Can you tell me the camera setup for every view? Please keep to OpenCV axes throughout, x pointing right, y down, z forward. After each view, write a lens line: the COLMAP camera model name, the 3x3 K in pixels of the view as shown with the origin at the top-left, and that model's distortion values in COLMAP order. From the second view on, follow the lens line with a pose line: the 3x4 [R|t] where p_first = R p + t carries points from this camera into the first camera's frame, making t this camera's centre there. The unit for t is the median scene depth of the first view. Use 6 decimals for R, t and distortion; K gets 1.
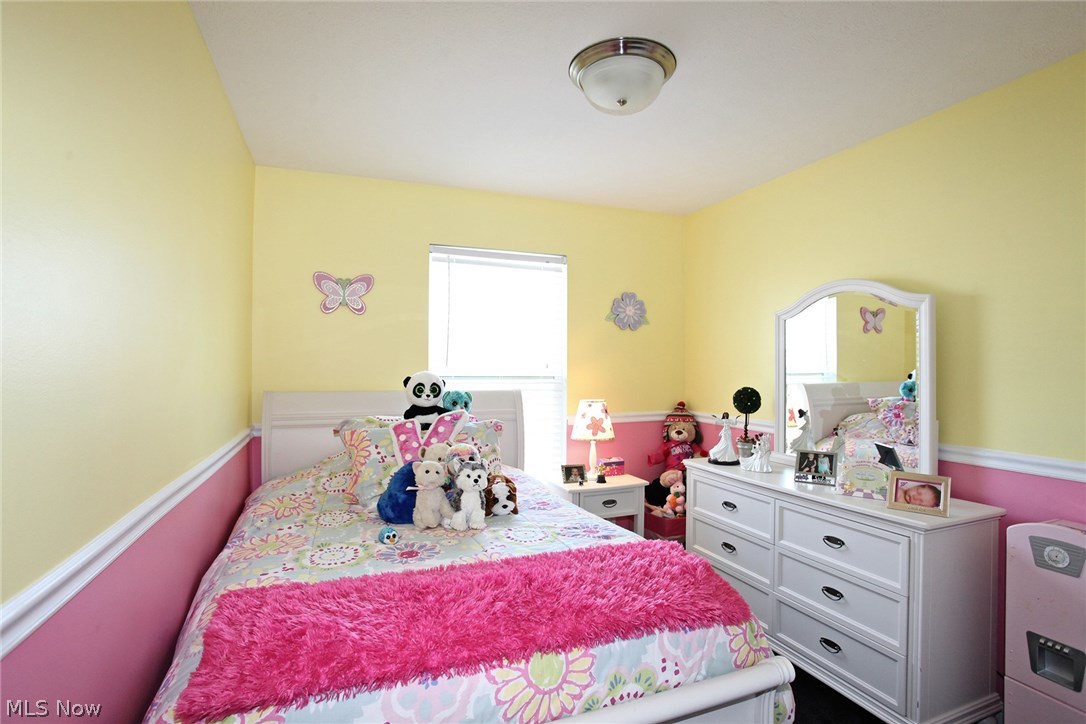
lens RADIAL K [[528.6, 0, 540.7], [0, 528.6, 362.8], [0, 0, 1]] dist [-0.079357, 0.033747]
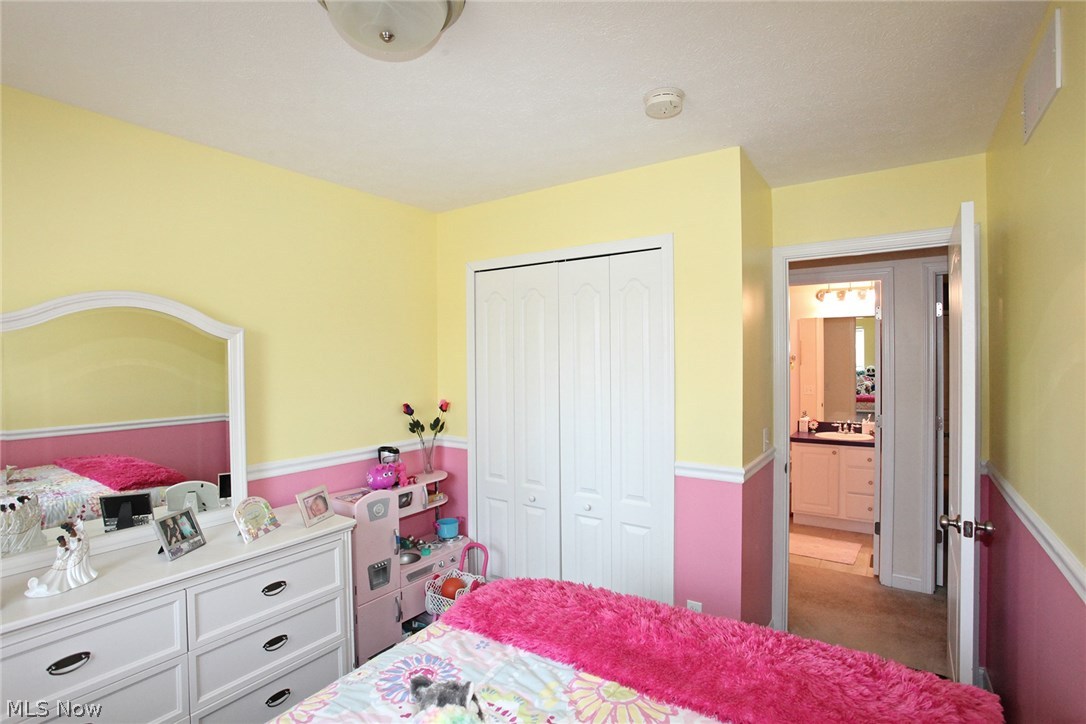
lens RADIAL K [[528.6, 0, 540.7], [0, 528.6, 362.8], [0, 0, 1]] dist [-0.079357, 0.033747]
pose [[-0.567872, -0.003686, 0.823109, -0.477530], [0.002436, 0.999978, 0.006159, -0.069227], [-0.823113, 0.005502, -0.567851, 1.125925]]
